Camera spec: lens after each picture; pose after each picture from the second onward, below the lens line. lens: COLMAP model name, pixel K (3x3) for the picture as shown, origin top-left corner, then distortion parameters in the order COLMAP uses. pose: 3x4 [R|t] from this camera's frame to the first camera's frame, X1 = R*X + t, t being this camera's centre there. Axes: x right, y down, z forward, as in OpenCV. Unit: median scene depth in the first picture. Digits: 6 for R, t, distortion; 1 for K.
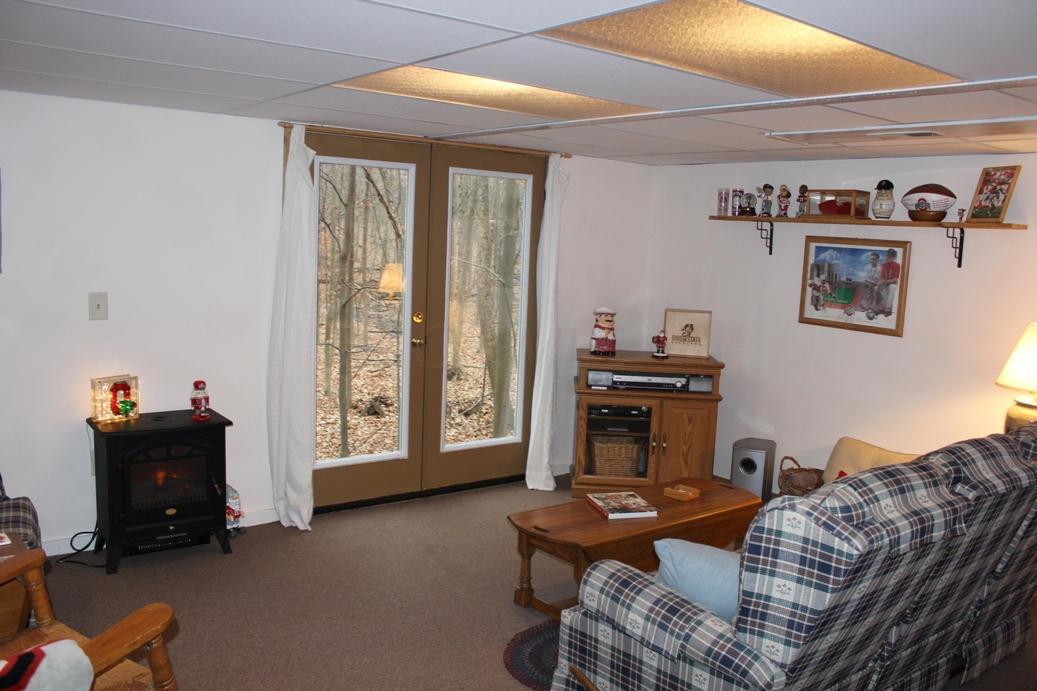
lens RADIAL K [[861.2, 0, 520.1], [0, 861.2, 356.9], [0, 0, 1]] dist [-0.176858, 0.165593]
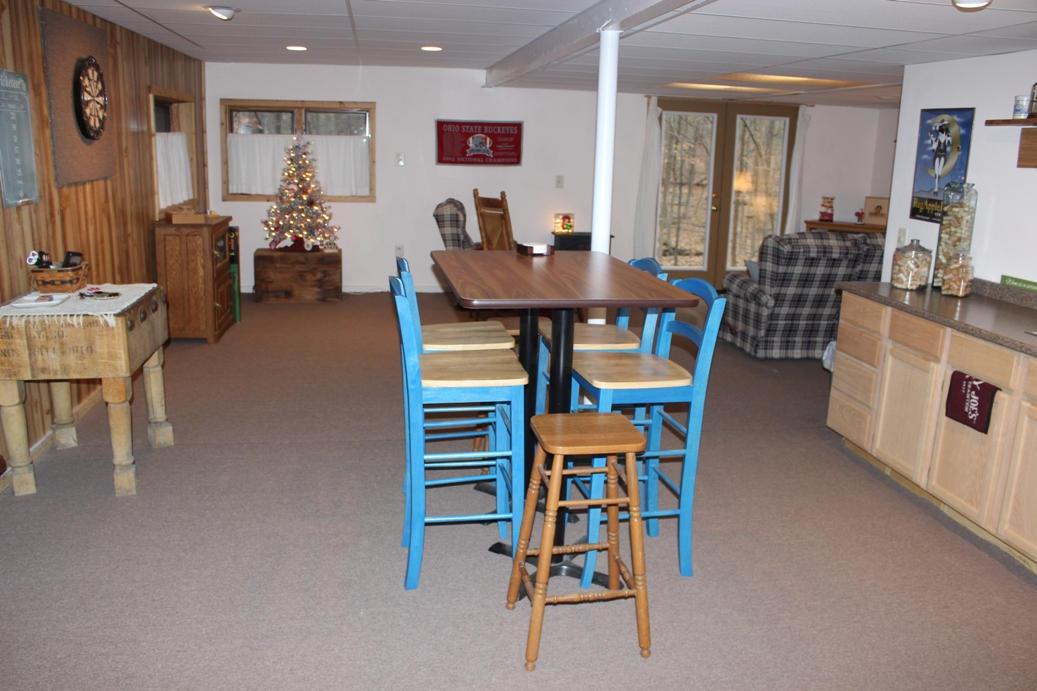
lens RADIAL K [[861.2, 0, 520.1], [0, 861.2, 356.9], [0, 0, 1]] dist [-0.176858, 0.165593]
pose [[0.878891, 0.098336, -0.466778, 0.384288], [-0.057681, 0.993249, 0.100641, 0.135937], [0.473523, -0.061528, 0.878630, -0.812693]]
